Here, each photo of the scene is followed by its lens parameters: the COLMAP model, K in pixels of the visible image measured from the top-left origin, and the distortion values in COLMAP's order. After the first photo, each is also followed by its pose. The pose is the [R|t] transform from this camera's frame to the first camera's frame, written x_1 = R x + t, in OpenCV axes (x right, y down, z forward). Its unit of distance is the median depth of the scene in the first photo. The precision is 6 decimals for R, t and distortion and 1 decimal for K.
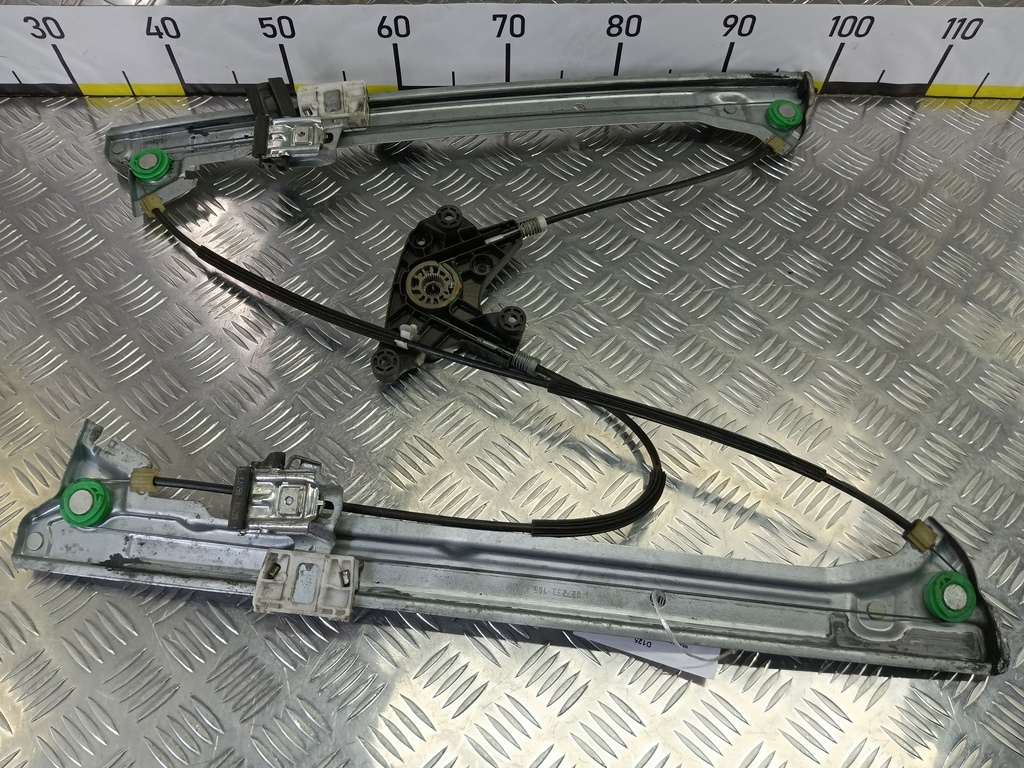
lens RADIAL K [[794.2, 0, 492.1], [0, 794.2, 384.2], [0, 0, 1]] dist [-0.012306, 0.005524]
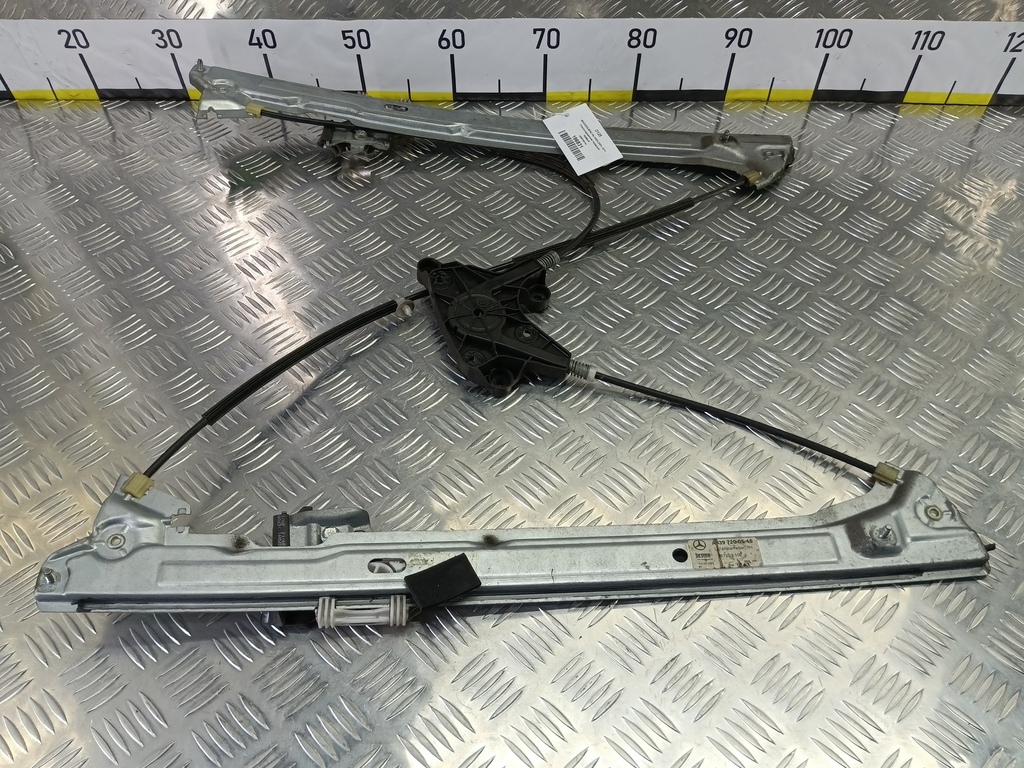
lens RADIAL K [[784.2, 0, 512.0], [0, 784.2, 384.0], [0, 0, 1]] dist [0.007879, -0.007349]
pose [[0.999708, 0.006969, -0.023155, -0.000149], [-0.009825, 0.992030, -0.125618, 0.222221], [0.022095, 0.125809, 0.991808, -0.124188]]
